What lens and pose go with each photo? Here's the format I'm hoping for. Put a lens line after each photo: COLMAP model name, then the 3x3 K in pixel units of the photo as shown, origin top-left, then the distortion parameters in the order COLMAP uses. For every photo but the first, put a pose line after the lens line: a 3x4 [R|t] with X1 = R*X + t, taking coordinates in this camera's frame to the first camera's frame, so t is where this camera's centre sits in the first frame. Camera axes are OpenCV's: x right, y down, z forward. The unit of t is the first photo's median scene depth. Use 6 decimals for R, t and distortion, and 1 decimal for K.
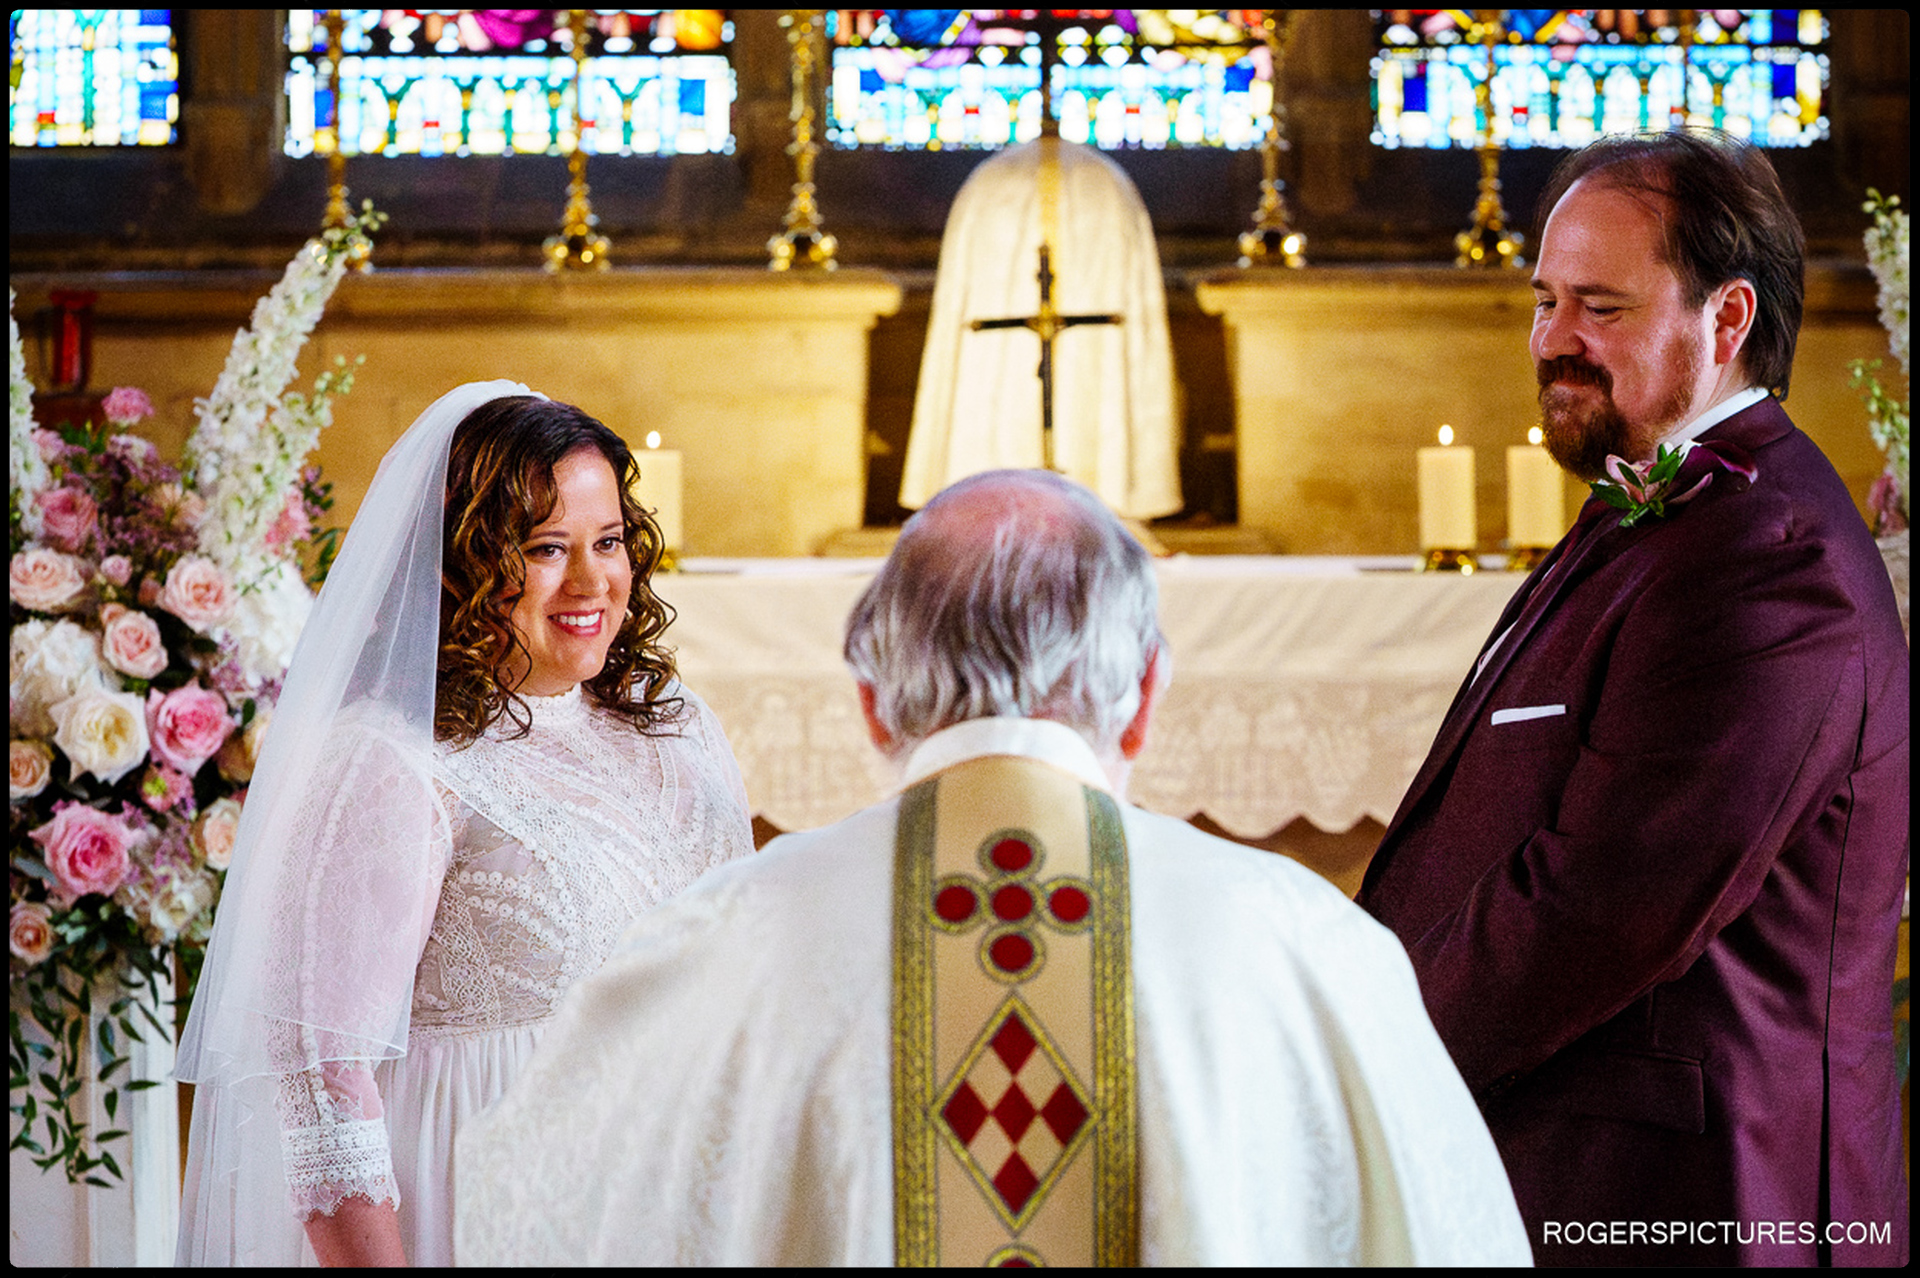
lens RADIAL K [[4924.0, 0, 954.2], [0, 4924.0, 637.3], [0, 0, 1]] dist [-0.080236, 0.000000]
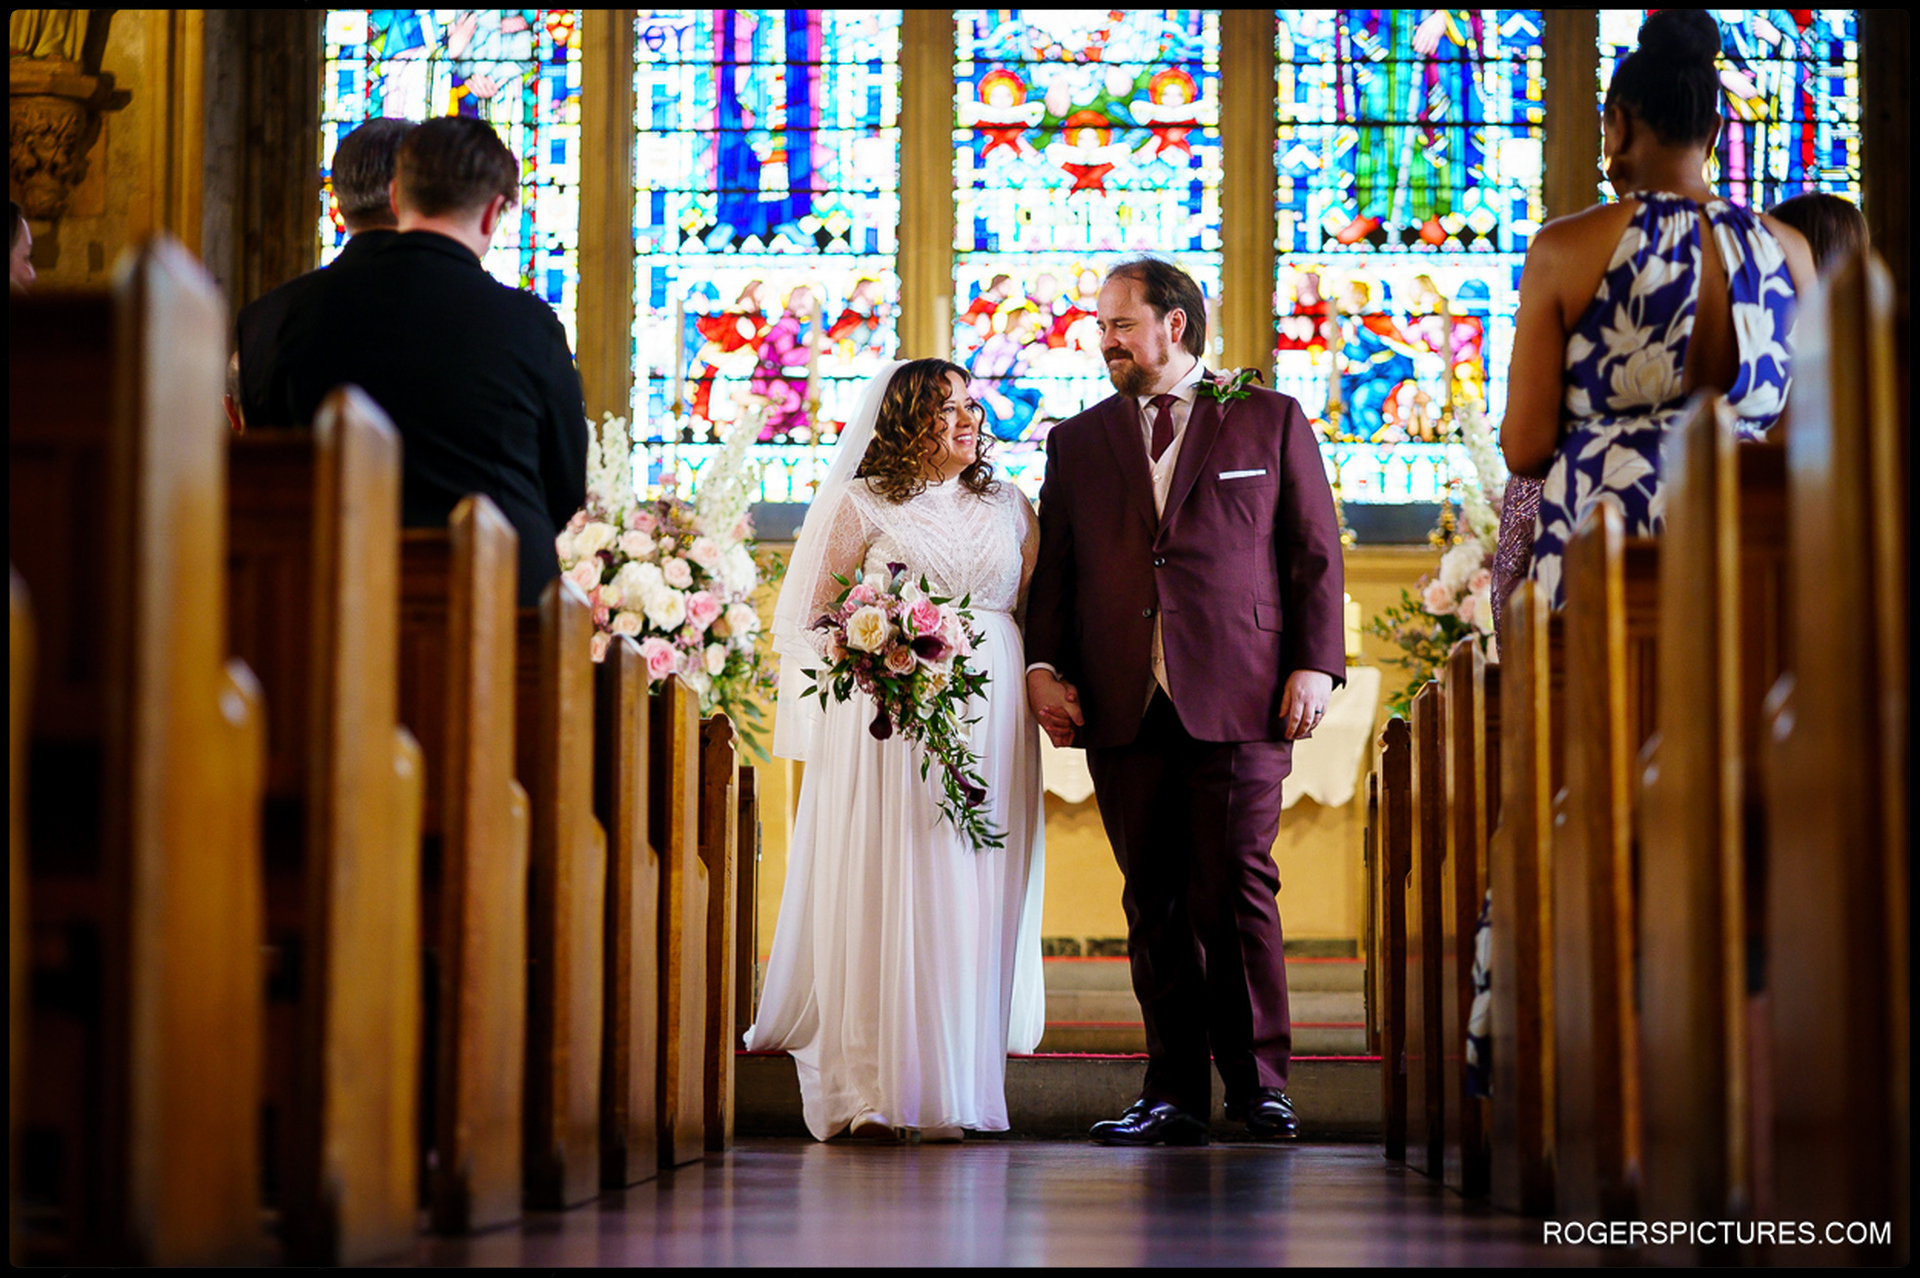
lens RADIAL K [[4924.0, 0, 960.7], [0, 4924.0, 640.7], [0, 0, 1]] dist [-0.080236, 0.000000]
pose [[0.999960, 0.007113, -0.005448, -0.024175], [-0.007833, 0.989235, -0.146125, 0.359801], [0.004350, 0.146162, 0.989251, -1.226372]]
